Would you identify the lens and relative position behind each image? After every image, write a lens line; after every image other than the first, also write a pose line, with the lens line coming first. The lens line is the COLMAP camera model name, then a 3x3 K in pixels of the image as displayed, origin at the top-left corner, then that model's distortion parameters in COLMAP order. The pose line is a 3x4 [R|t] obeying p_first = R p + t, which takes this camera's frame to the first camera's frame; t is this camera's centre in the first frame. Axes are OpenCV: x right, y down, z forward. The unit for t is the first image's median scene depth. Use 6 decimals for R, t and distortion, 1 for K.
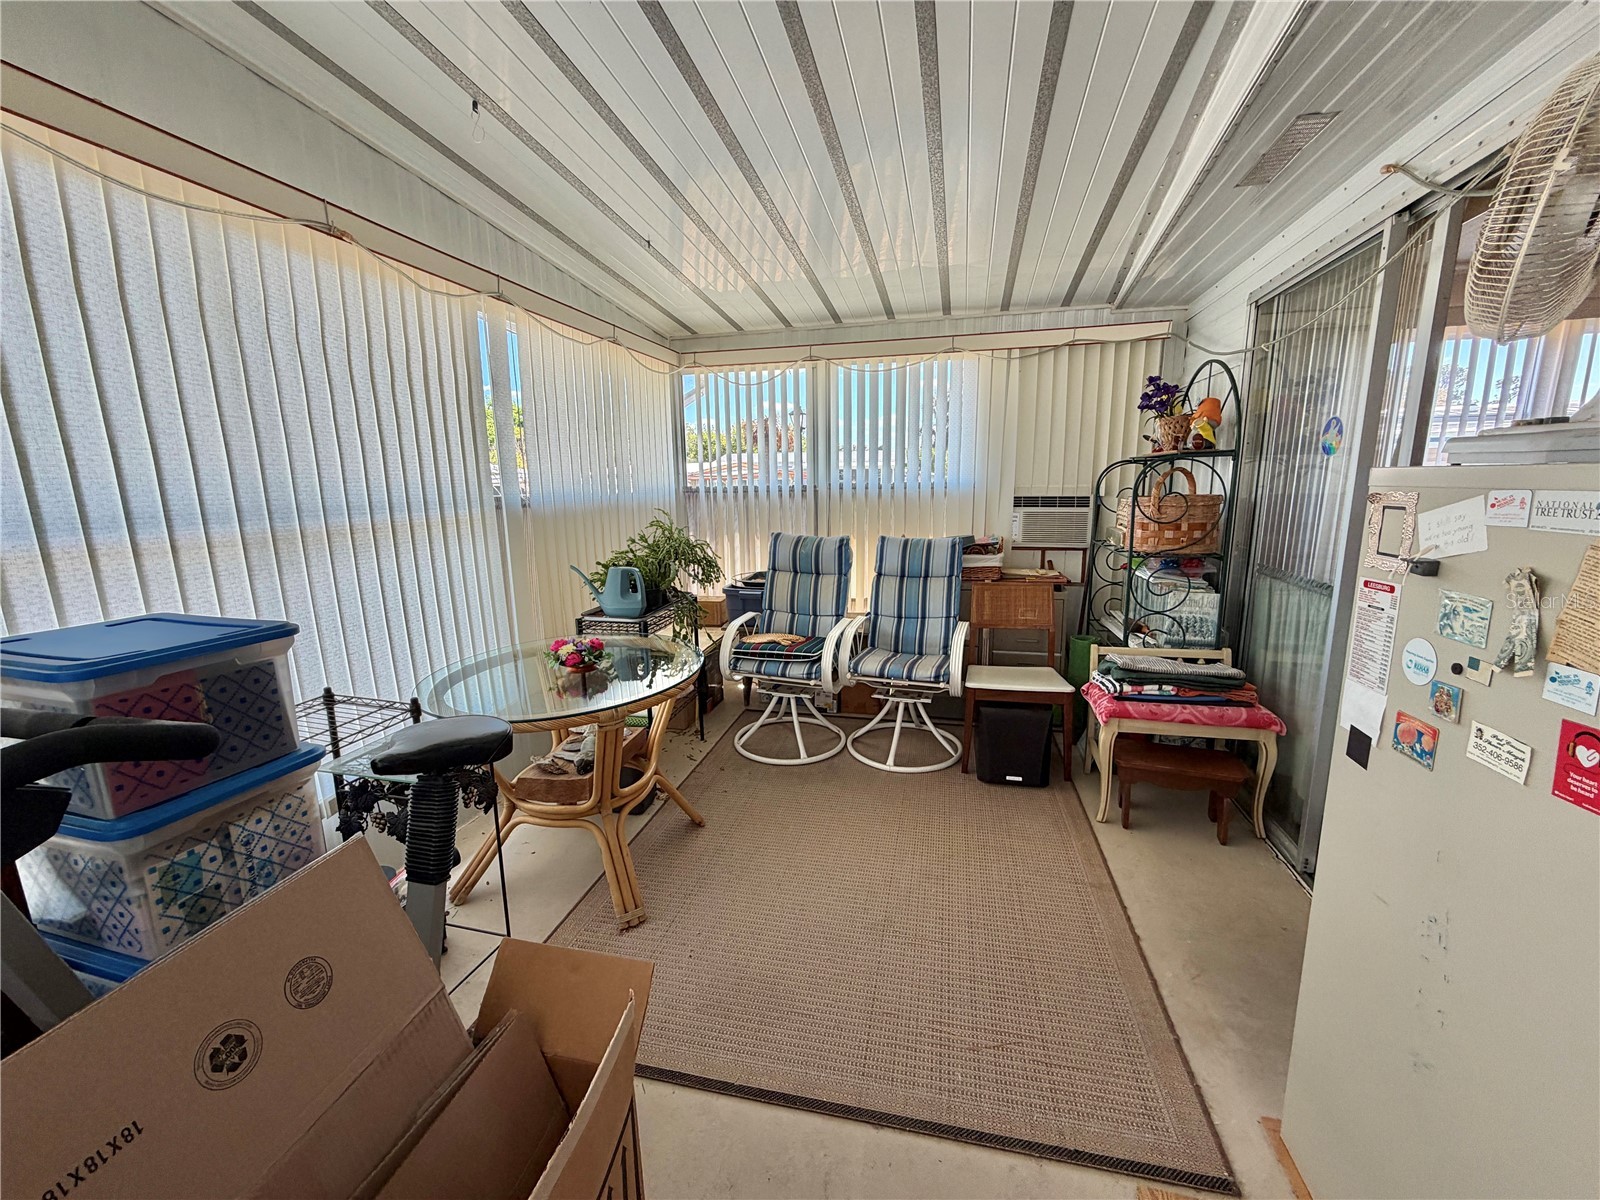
lens RADIAL K [[637.1, 0, 794.6], [0, 637.1, 599.9], [0, 0, 1]] dist [0.000304, -0.000488]
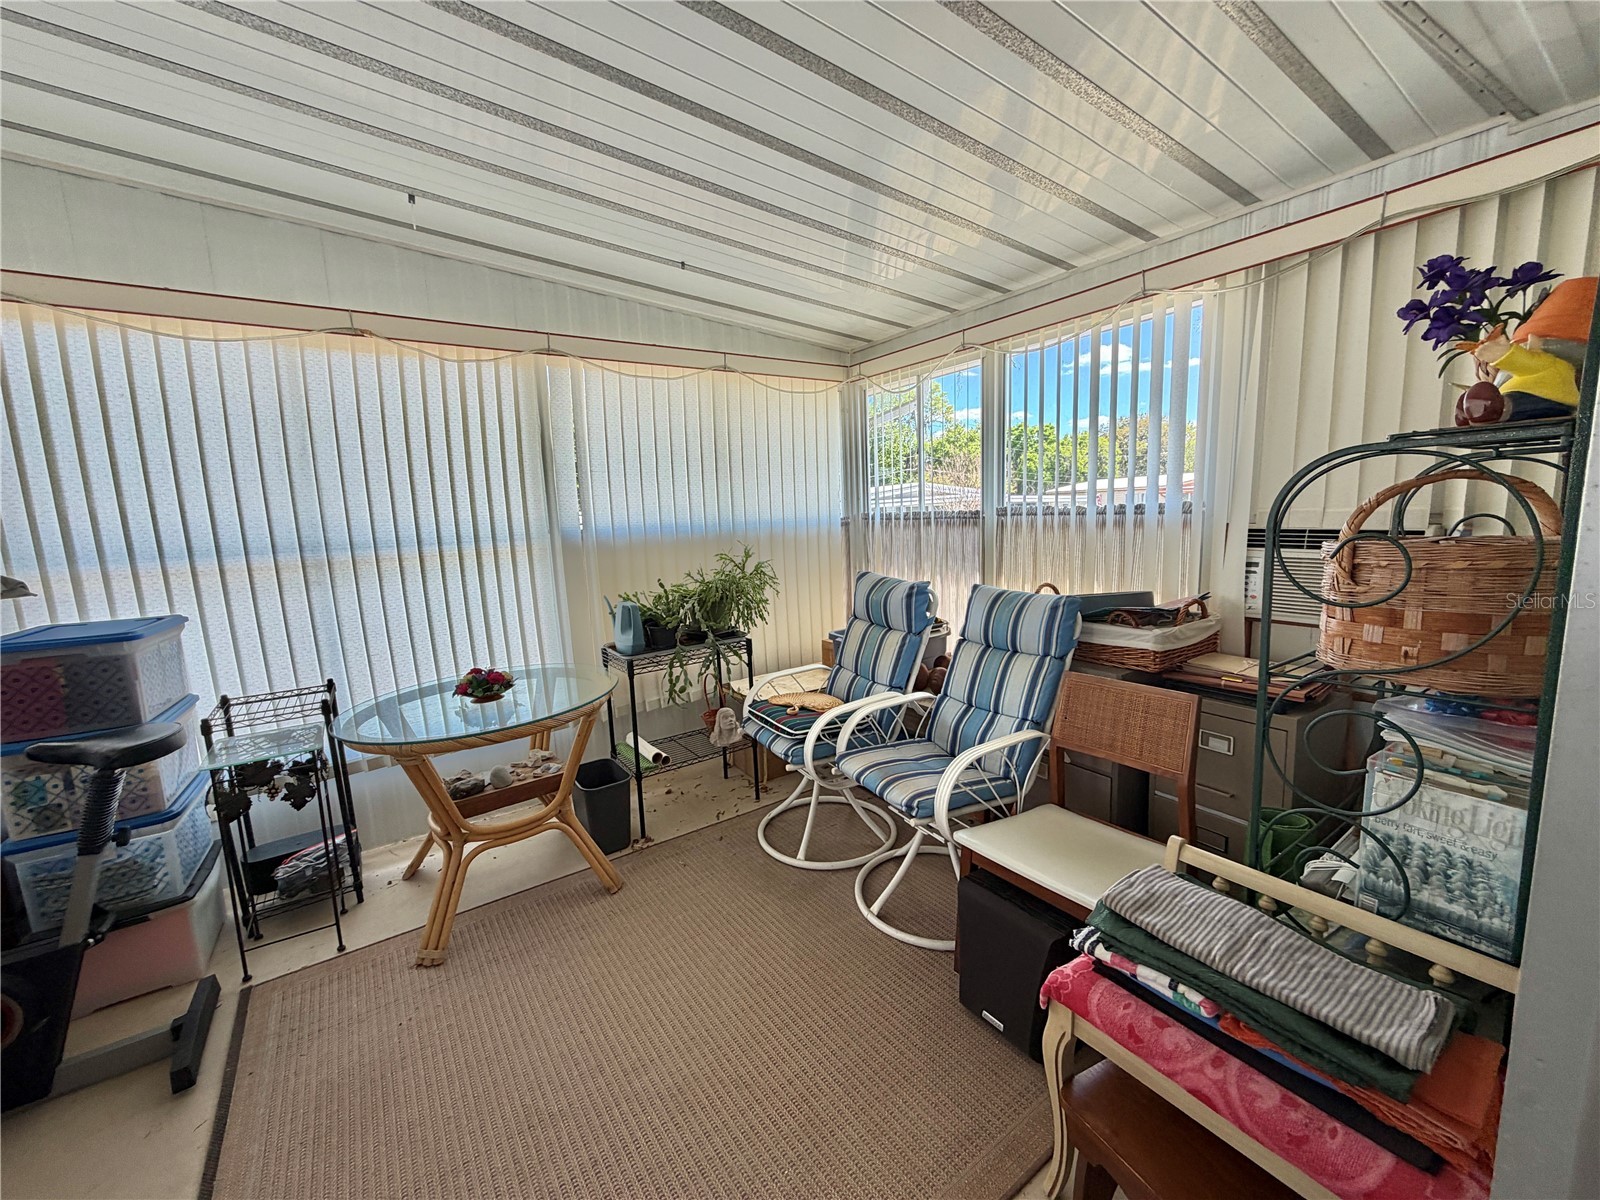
lens RADIAL K [[637.1, 0, 801.2], [0, 637.1, 600.4], [0, 0, 1]] dist [0.000304, -0.000488]
pose [[0.745511, 0.081047, -0.661547, 0.709578], [-0.097646, 0.995150, 0.011878, -0.112659], [0.659301, 0.055742, 0.749810, 0.539434]]
